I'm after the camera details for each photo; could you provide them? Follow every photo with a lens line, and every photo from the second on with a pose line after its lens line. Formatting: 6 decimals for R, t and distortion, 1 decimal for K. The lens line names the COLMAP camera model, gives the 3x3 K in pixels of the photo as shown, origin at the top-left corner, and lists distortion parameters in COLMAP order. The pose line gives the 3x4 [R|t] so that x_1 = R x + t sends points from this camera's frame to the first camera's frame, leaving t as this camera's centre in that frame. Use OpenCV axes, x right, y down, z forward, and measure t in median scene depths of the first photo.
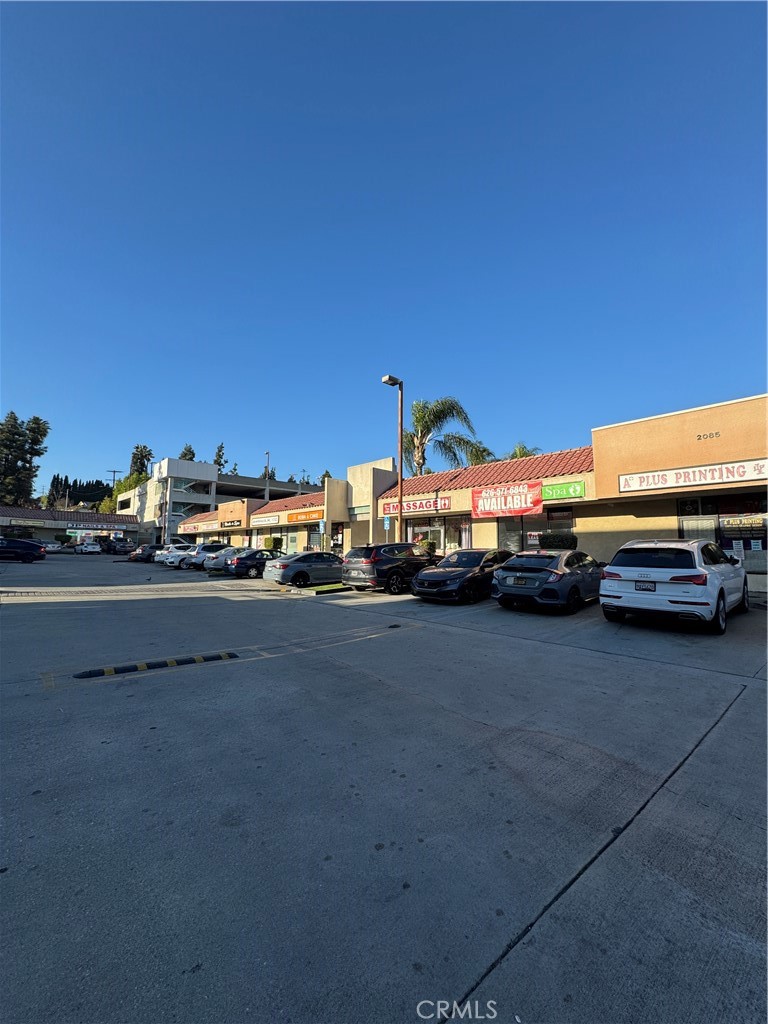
lens RADIAL K [[410.8, 0, 376.1], [0, 410.8, 515.1], [0, 0, 1]] dist [-0.006228, 0.000892]
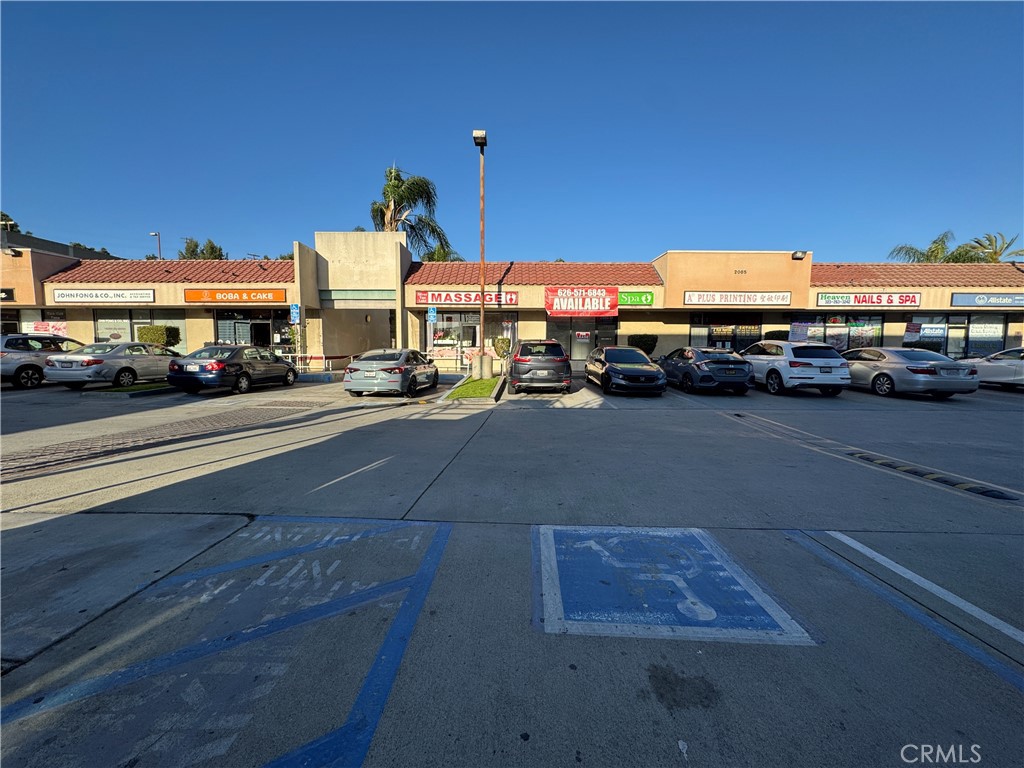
lens RADIAL K [[410.8, 0, 511.7], [0, 410.8, 378.8], [0, 0, 1]] dist [-0.006228, 0.000892]
pose [[0.675800, -0.047890, 0.735528, -0.581816], [-0.063801, 0.990341, 0.123101, 0.041477], [-0.734319, -0.130119, 0.666217, 0.378530]]
